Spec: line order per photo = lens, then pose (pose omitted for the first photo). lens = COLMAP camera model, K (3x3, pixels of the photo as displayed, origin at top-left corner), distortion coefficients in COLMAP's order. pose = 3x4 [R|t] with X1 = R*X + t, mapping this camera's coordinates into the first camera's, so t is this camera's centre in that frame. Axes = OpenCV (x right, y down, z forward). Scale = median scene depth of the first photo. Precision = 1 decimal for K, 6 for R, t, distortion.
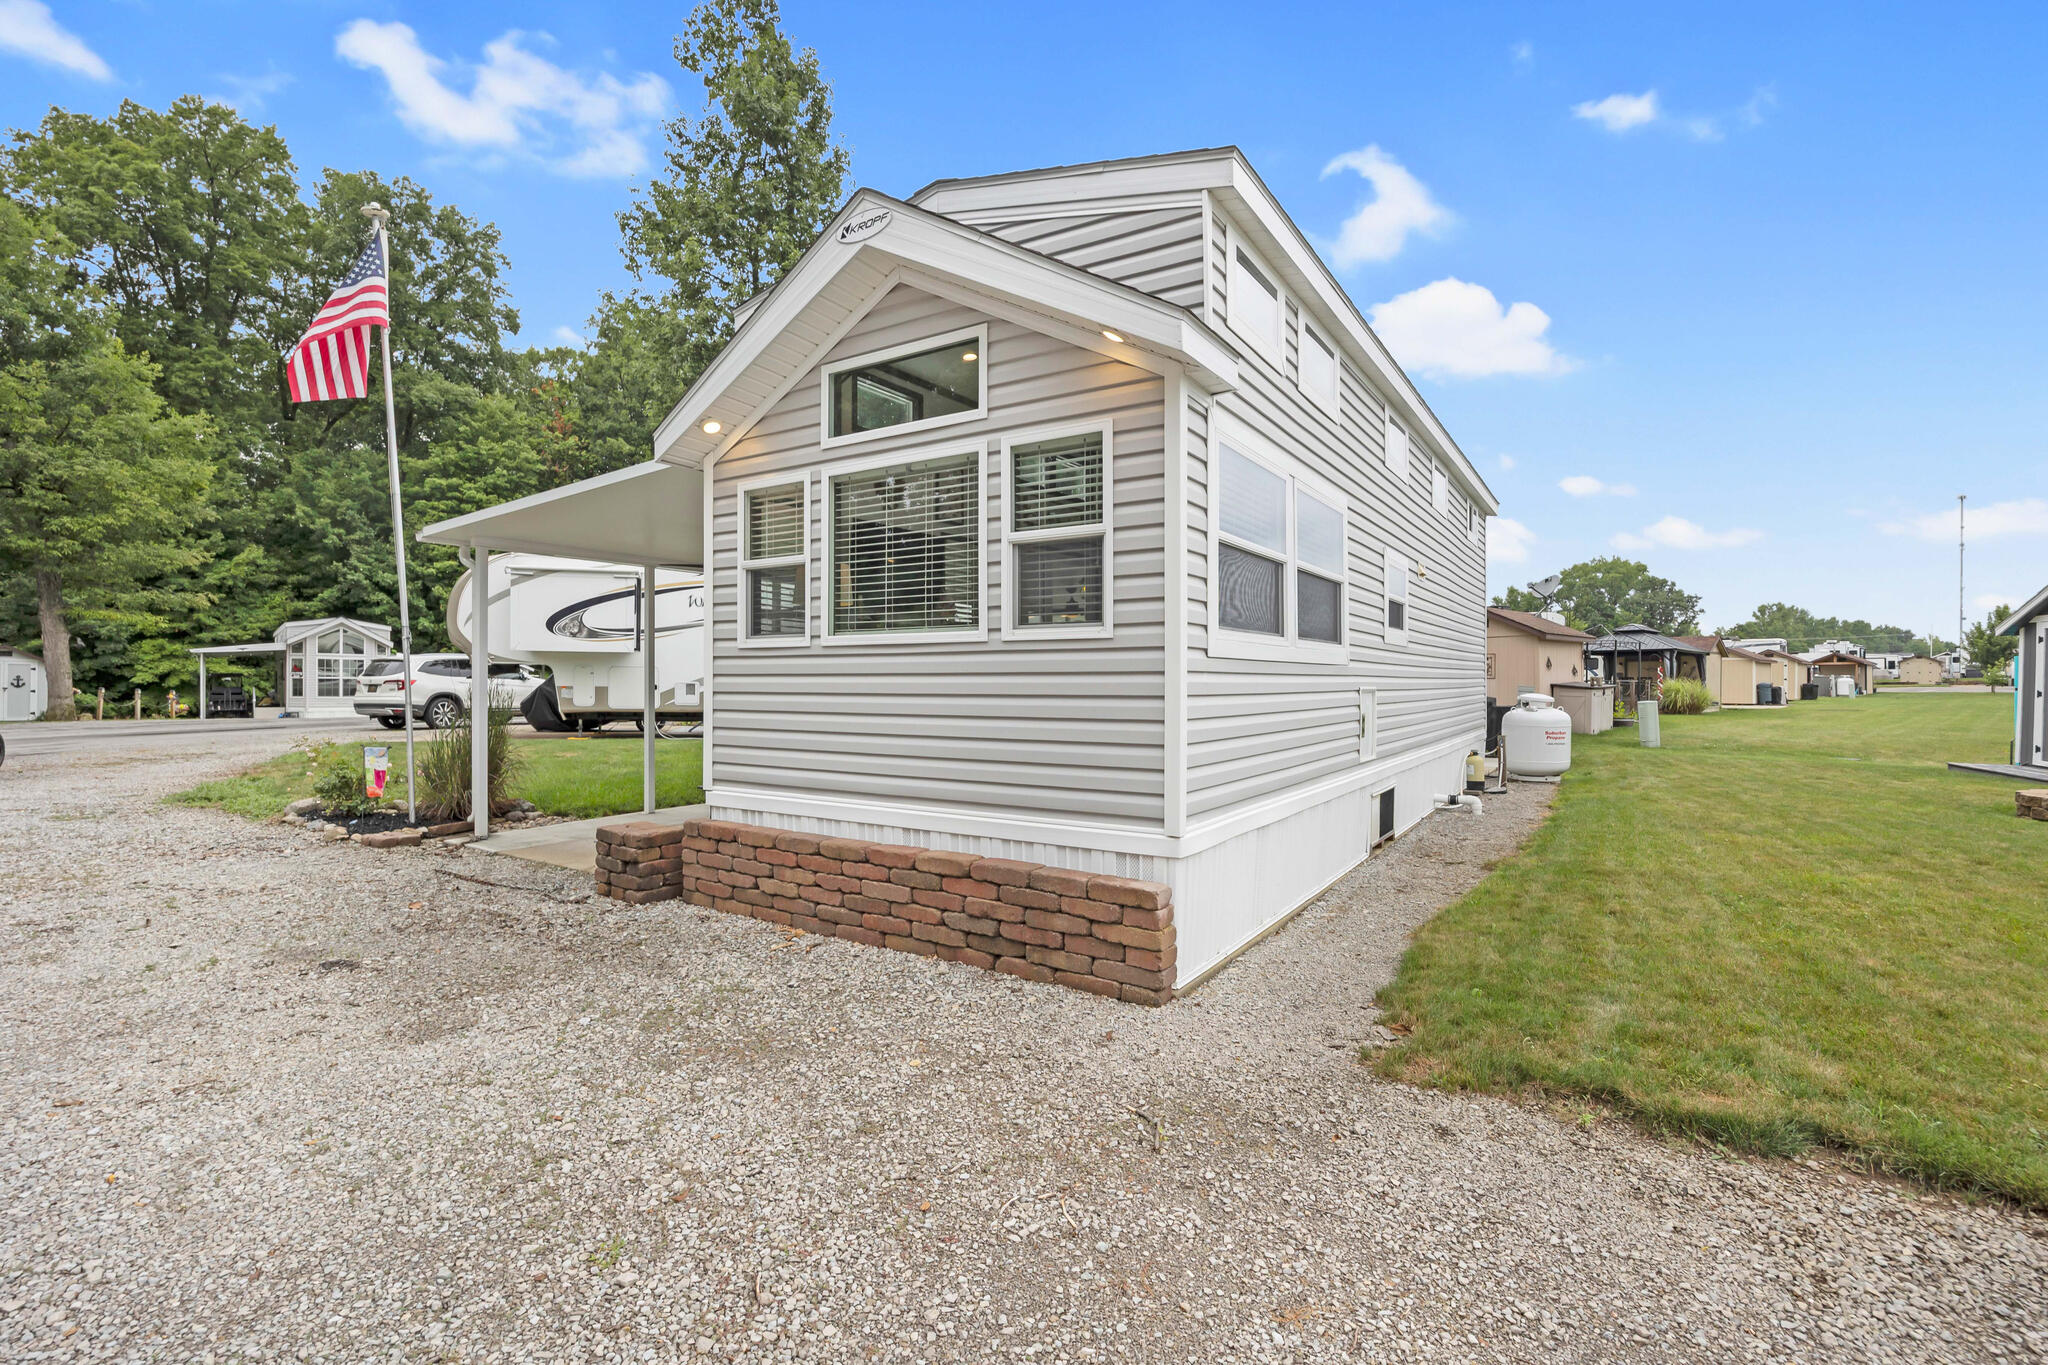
lens RADIAL K [[926.1, 0, 1029.9], [0, 926.1, 677.4], [0, 0, 1]] dist [0.001787, 0.000348]
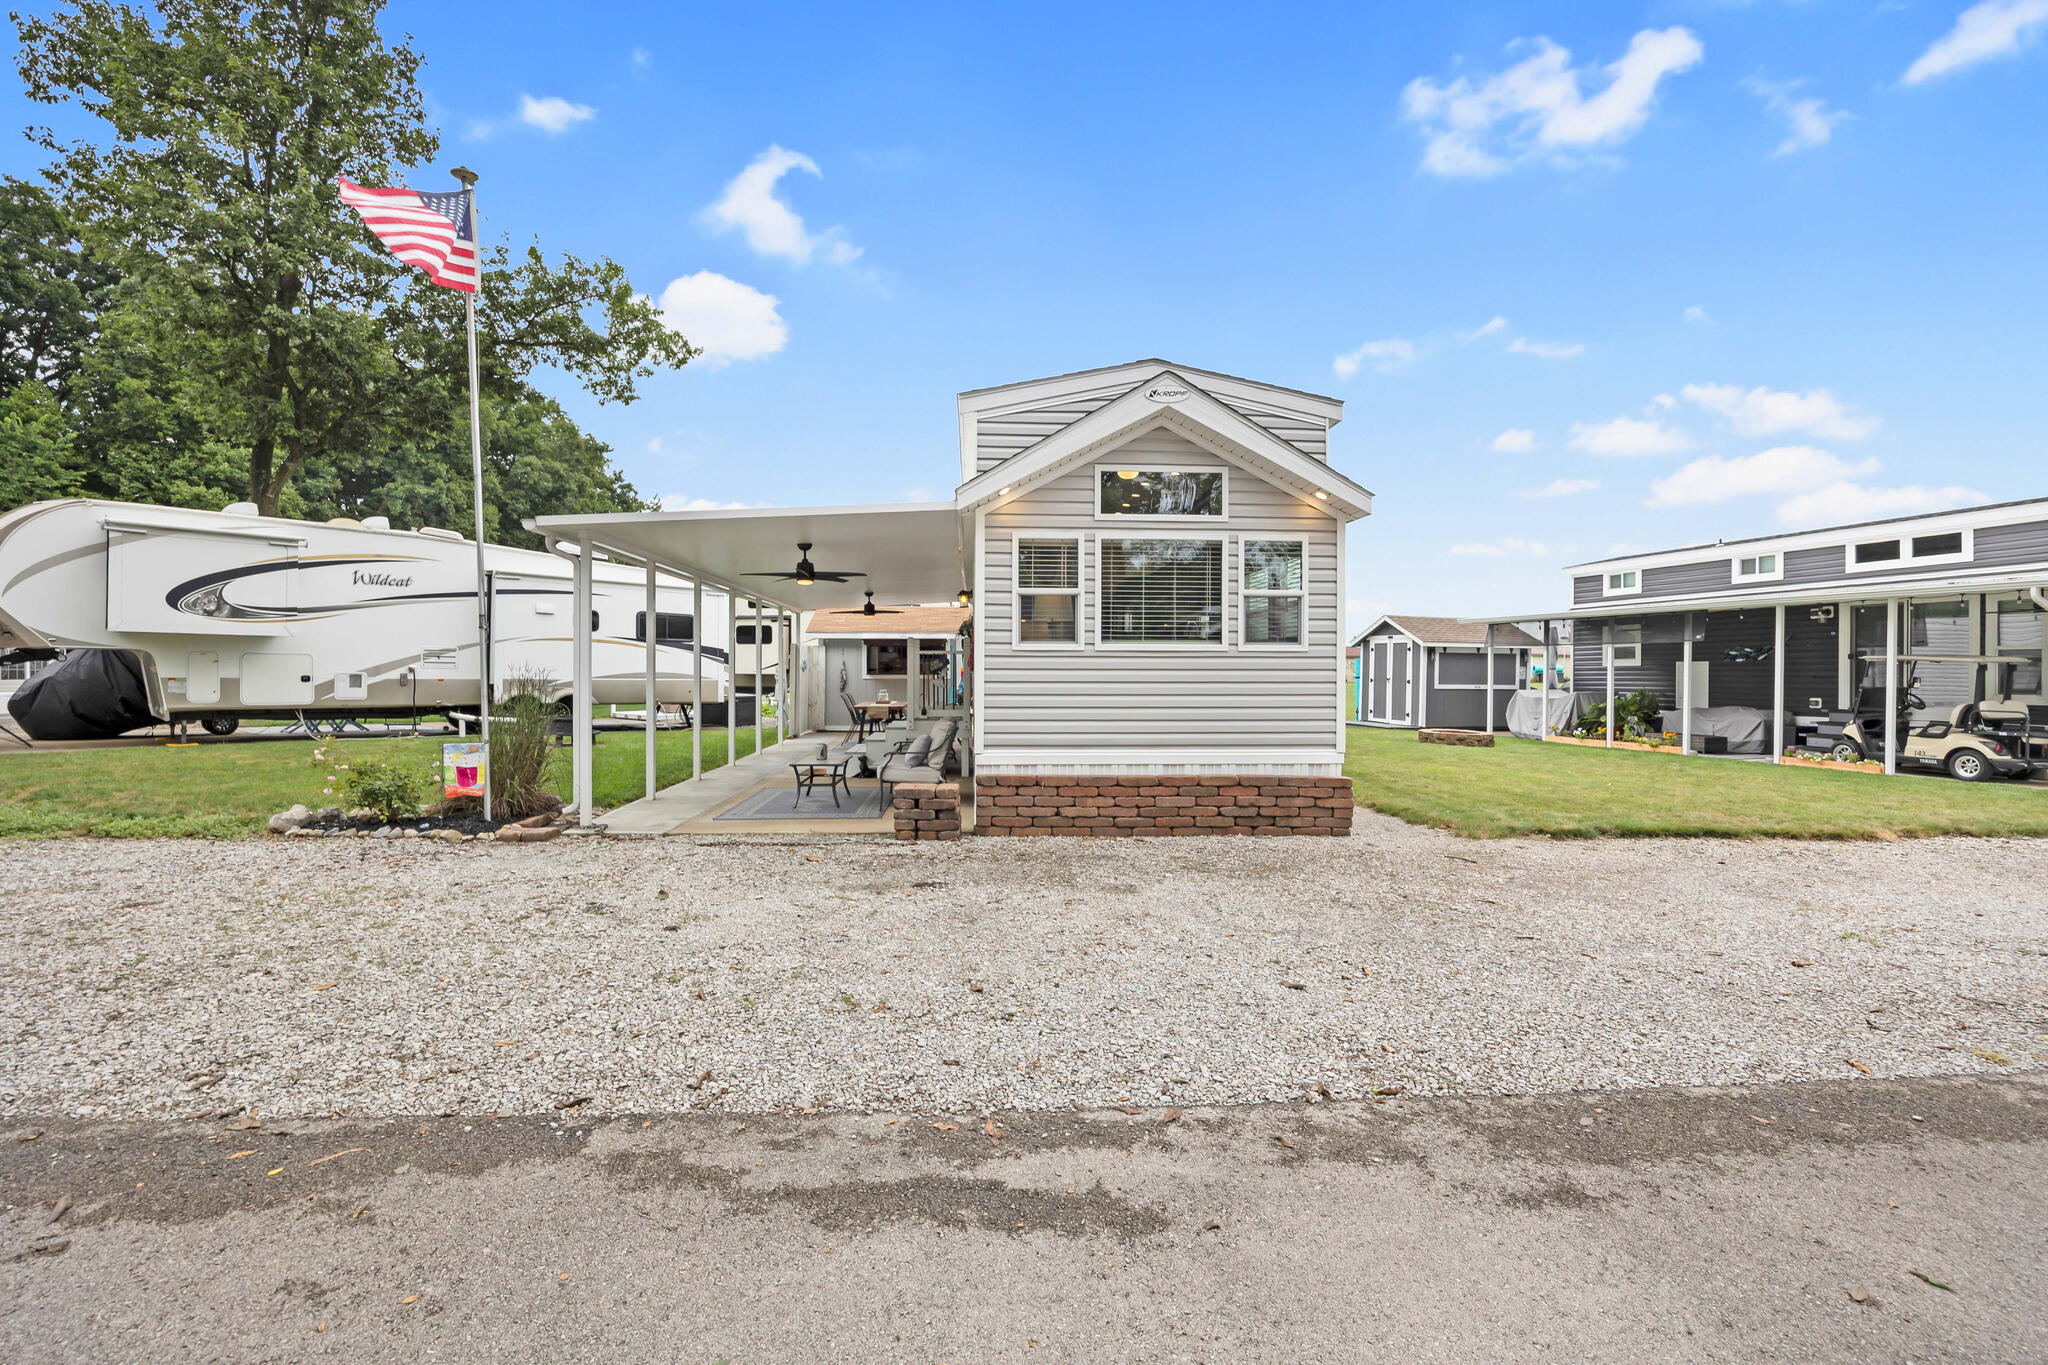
lens RADIAL K [[931.7, 0, 1020.0], [0, 931.7, 674.6], [0, 0, 1]] dist [-0.014229, 0.000192]
pose [[0.804382, -0.000123, 0.594112, -1.249548], [-0.004480, 0.999970, 0.006273, -0.003474], [-0.594095, -0.007707, 0.804358, -0.150851]]
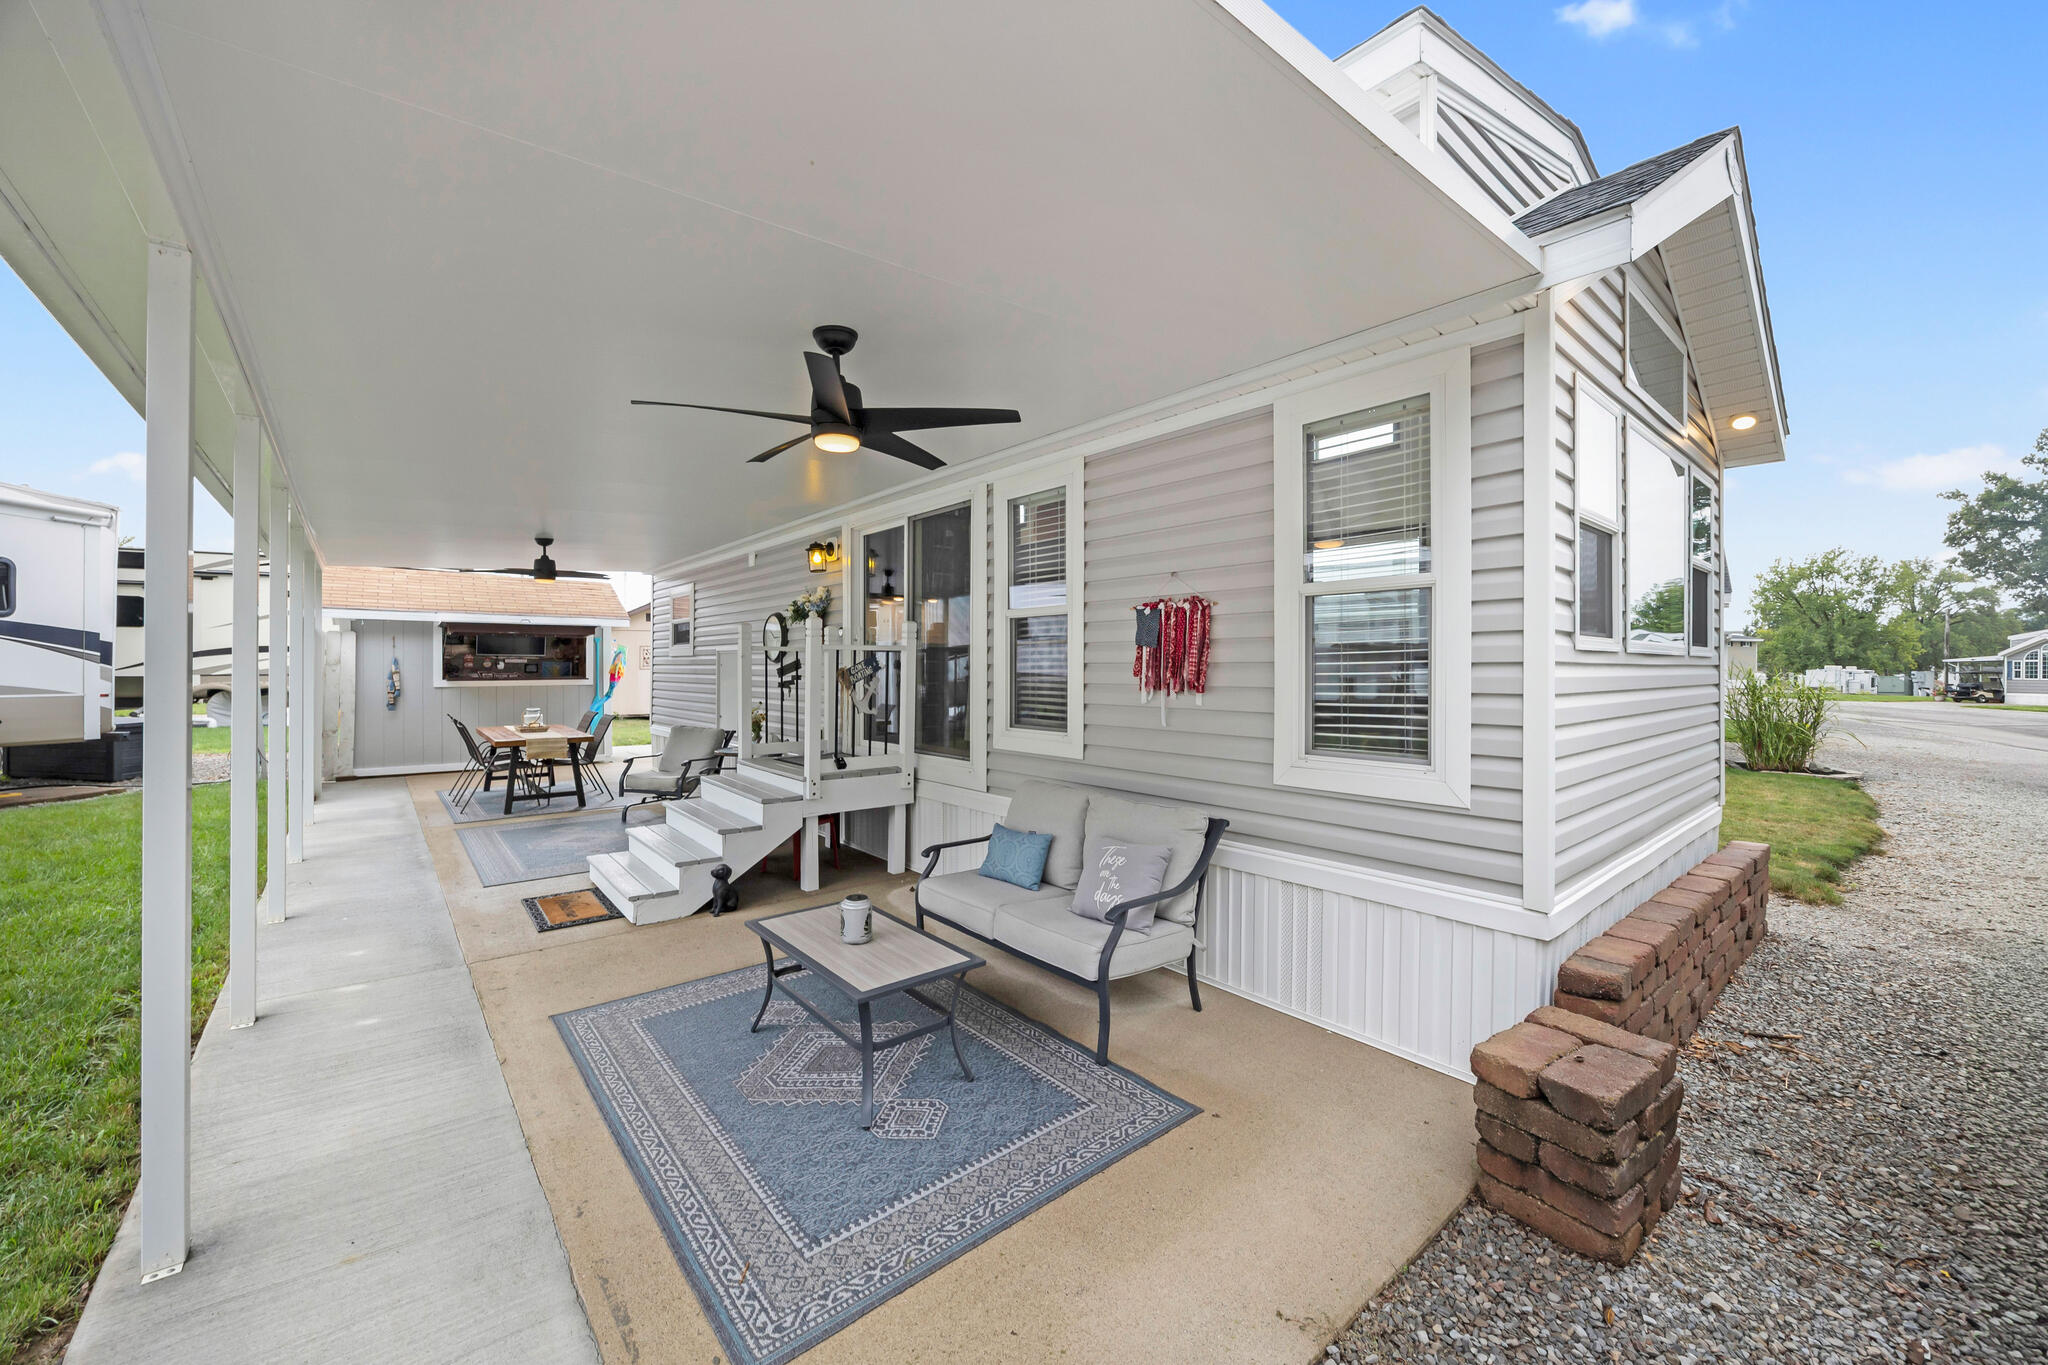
lens RADIAL K [[785.2, 0, 1021.6], [0, 785.2, 671.5], [0, 0, 1]] dist [-0.004171, -0.000473]
pose [[0.283023, -0.004748, 0.959101, -0.978920], [-0.006120, 0.999958, 0.006756, -0.020901], [-0.959094, -0.007782, 0.282982, 1.314506]]
